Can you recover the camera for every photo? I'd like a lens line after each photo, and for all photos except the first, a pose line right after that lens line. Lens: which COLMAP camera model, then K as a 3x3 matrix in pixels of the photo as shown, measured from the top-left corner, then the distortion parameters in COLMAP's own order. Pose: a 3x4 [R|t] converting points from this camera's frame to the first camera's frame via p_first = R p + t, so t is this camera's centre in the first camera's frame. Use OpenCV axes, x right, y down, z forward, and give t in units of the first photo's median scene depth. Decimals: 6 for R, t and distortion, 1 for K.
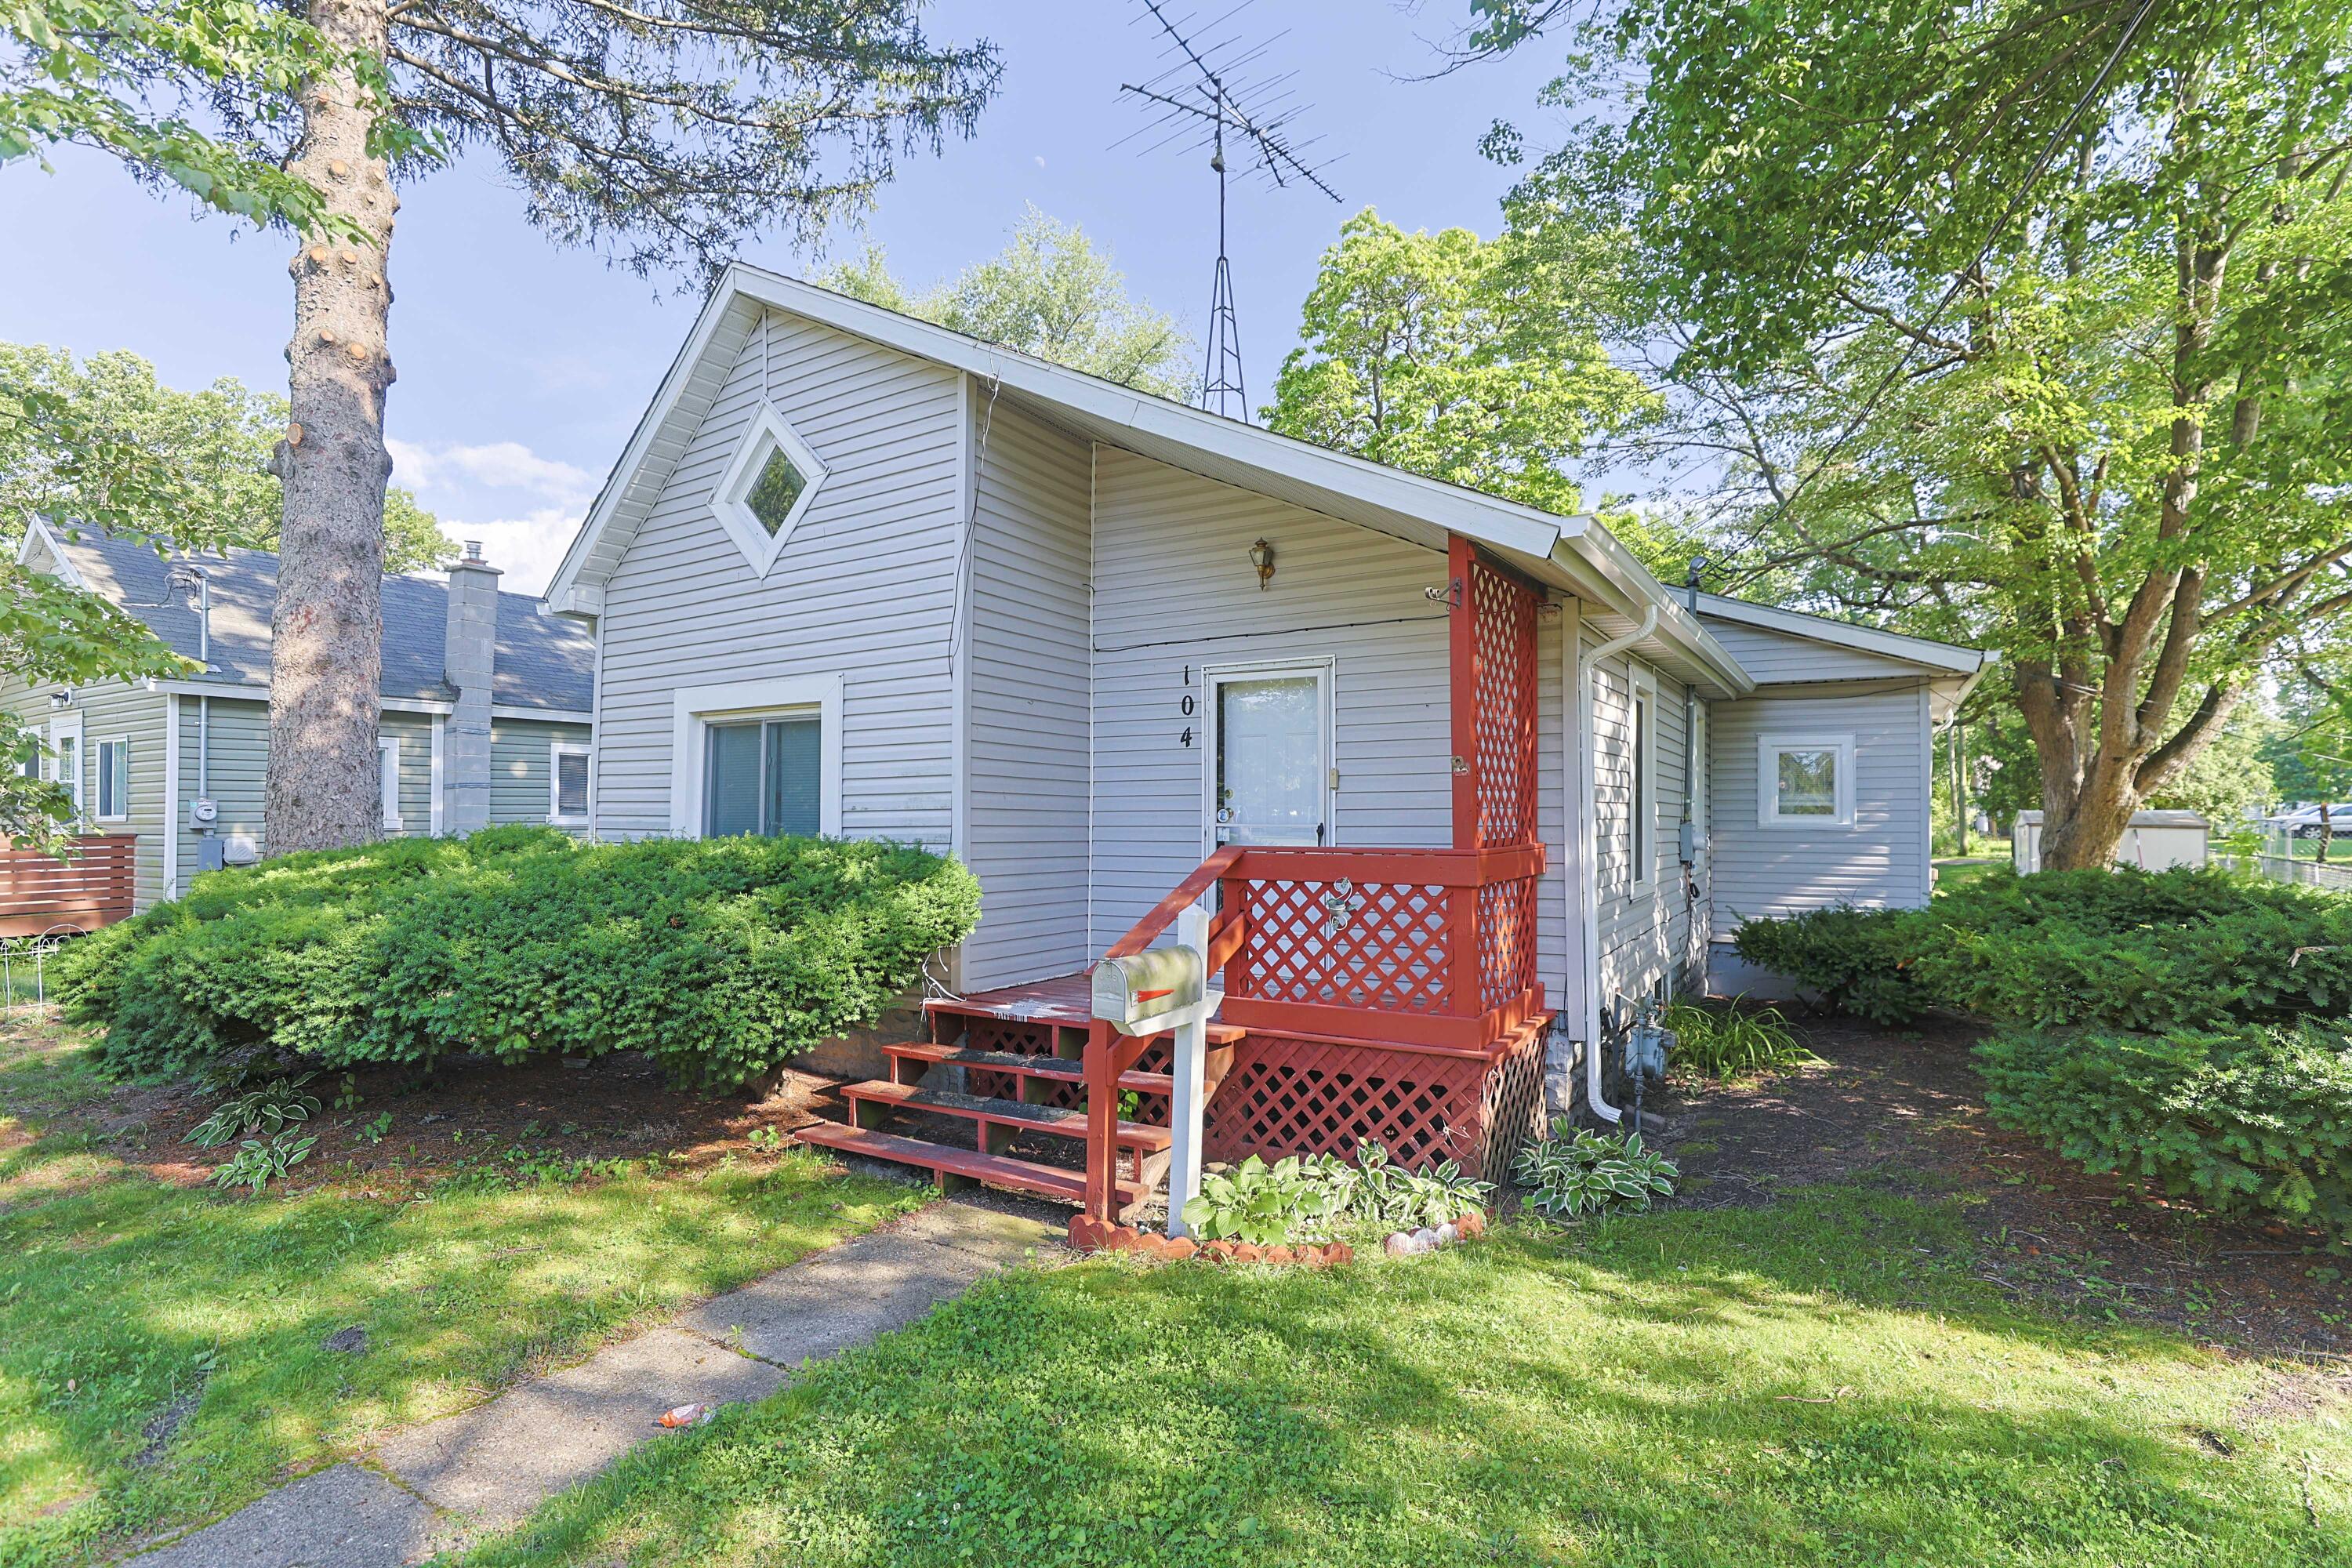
lens RADIAL K [[1046.9, 0, 1231.0], [0, 1046.9, 801.1], [0, 0, 1]] dist [-0.021442, 0.001197]
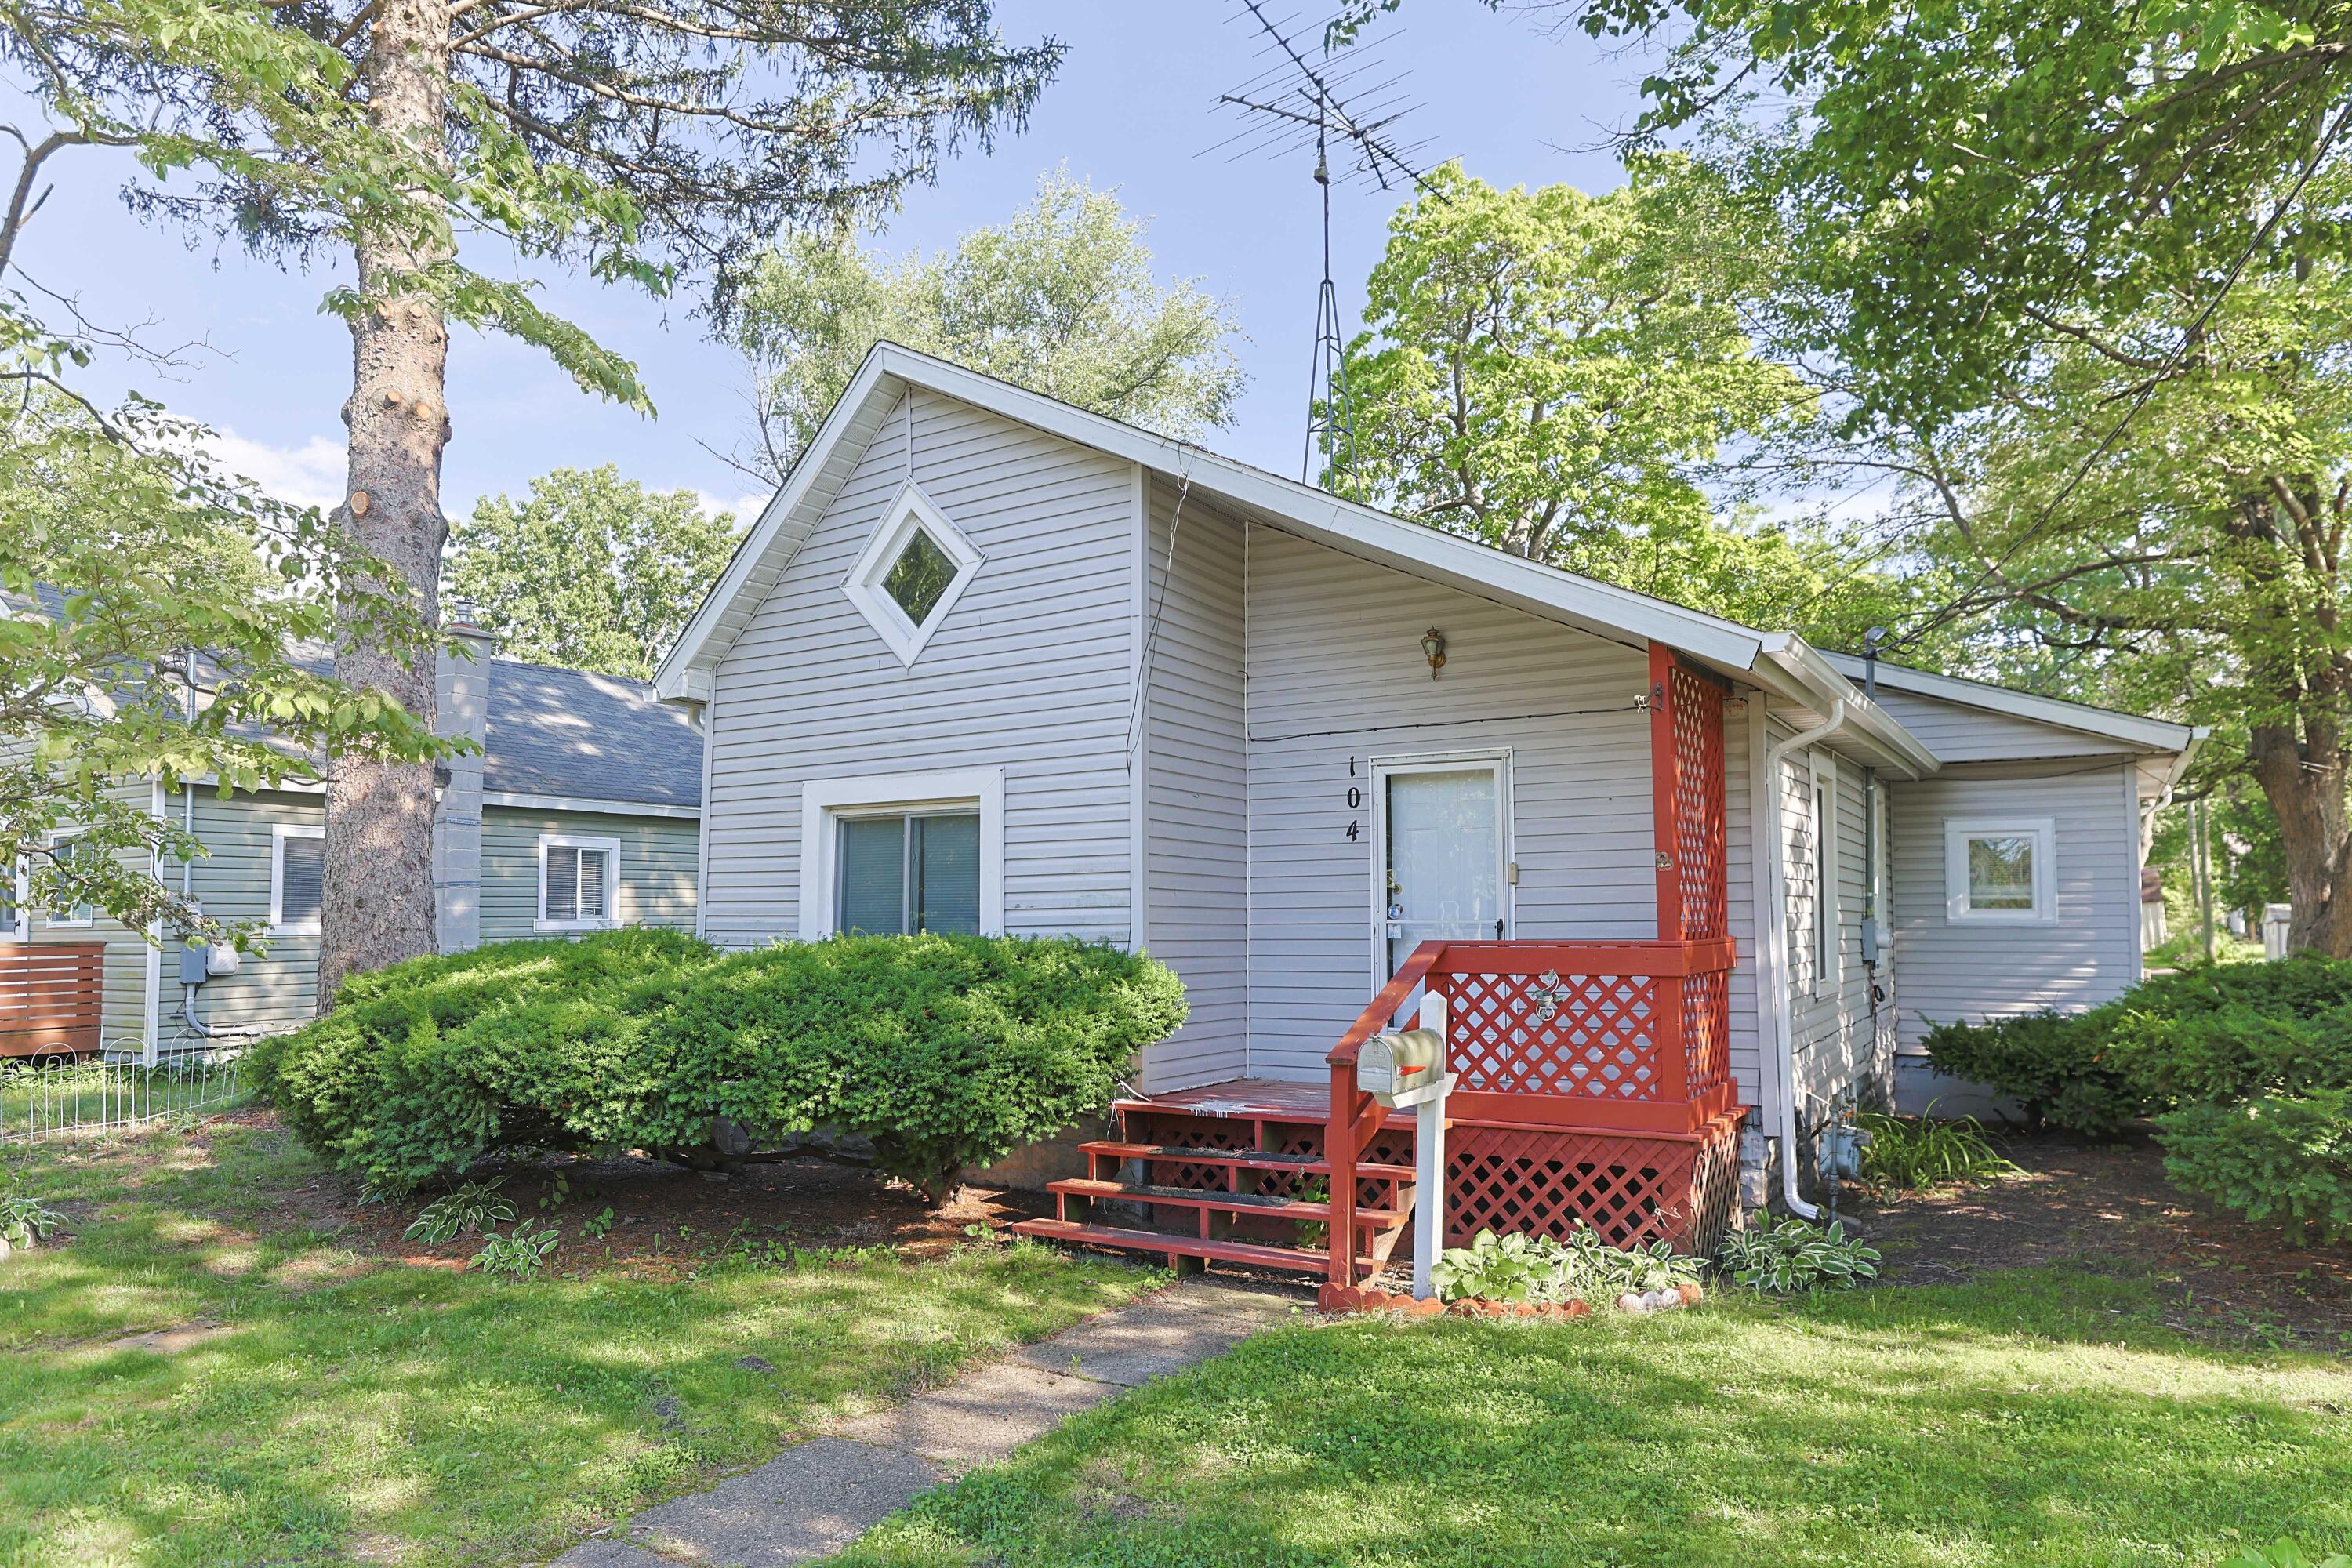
lens RADIAL K [[1360.9, 0, 1267.7], [0, 1360.9, 849.9], [0, 0, 1]] dist [-0.009357, -0.007867]
pose [[0.999968, -0.005423, 0.005913, -0.134550], [0.005630, 0.999346, -0.035722, 0.000868], [-0.005715, 0.035754, 0.999344, -0.259441]]
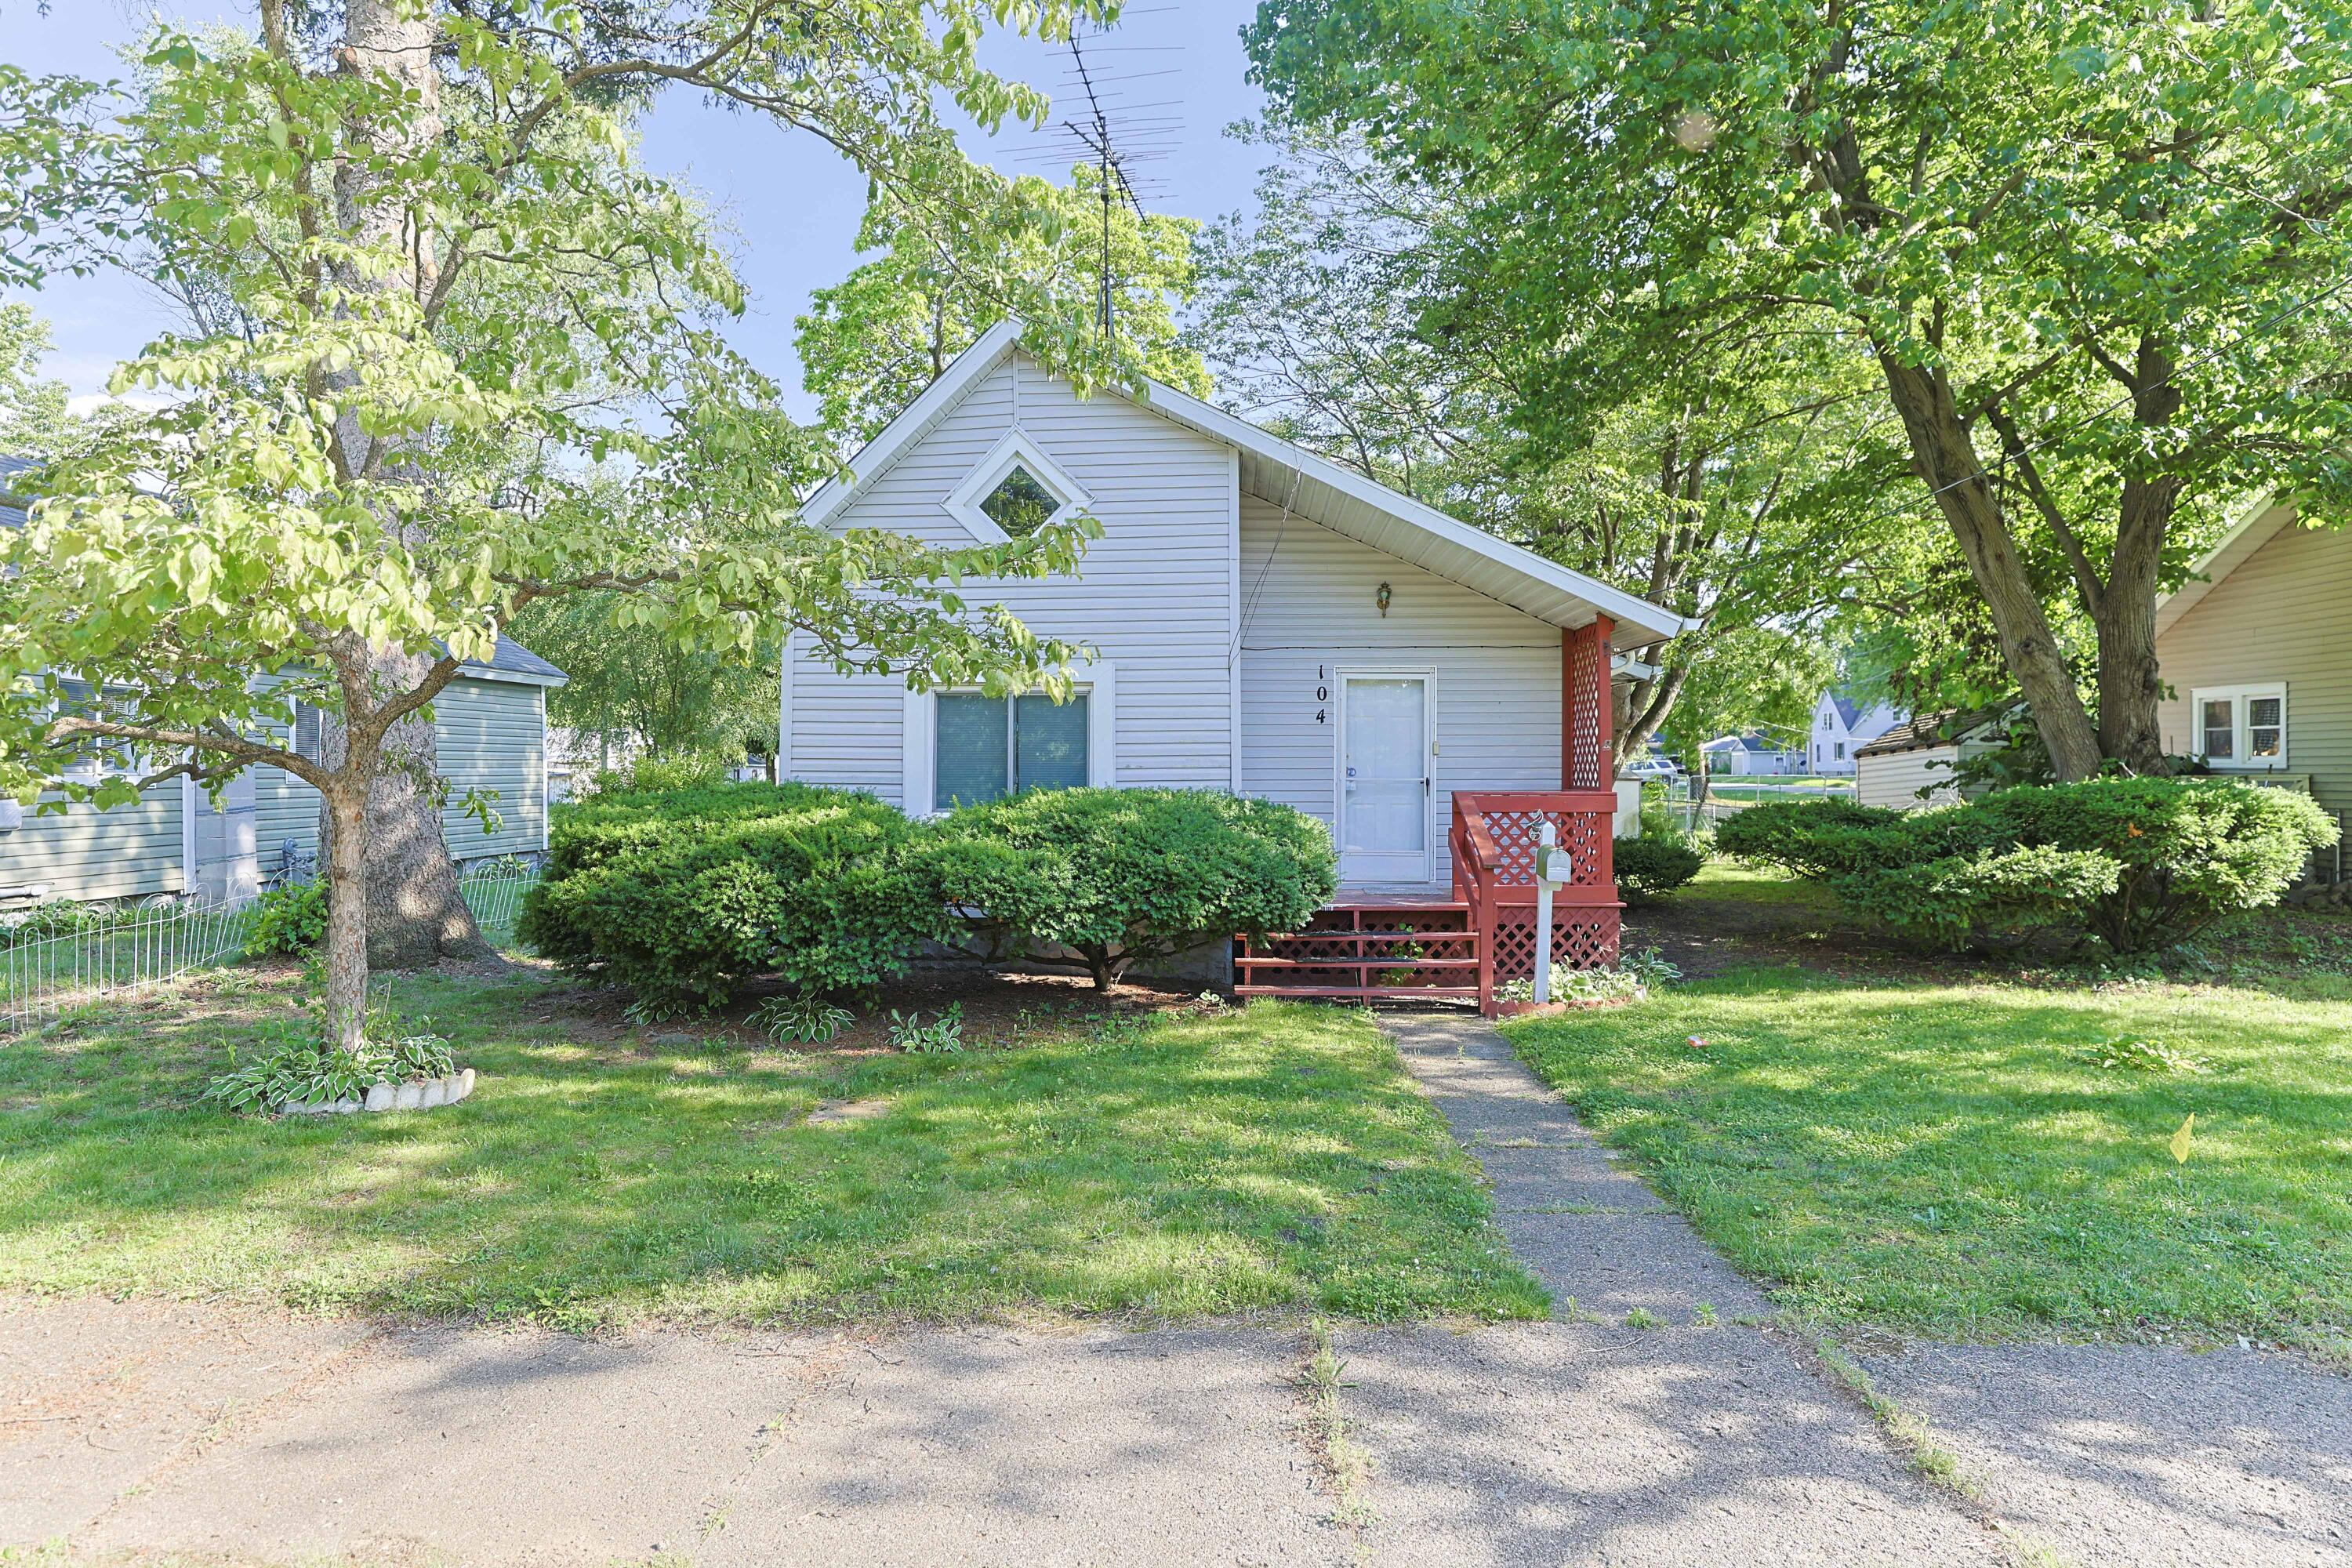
lens RADIAL K [[1116.1, 0, 1238.8], [0, 1116.1, 798.6], [0, 0, 1]] dist [-0.025060, -0.000185]
pose [[0.893381, -0.008357, 0.449223, -0.850316], [-0.008483, 0.999335, 0.035463, -0.003737], [-0.449220, -0.035493, 0.892716, -0.296675]]
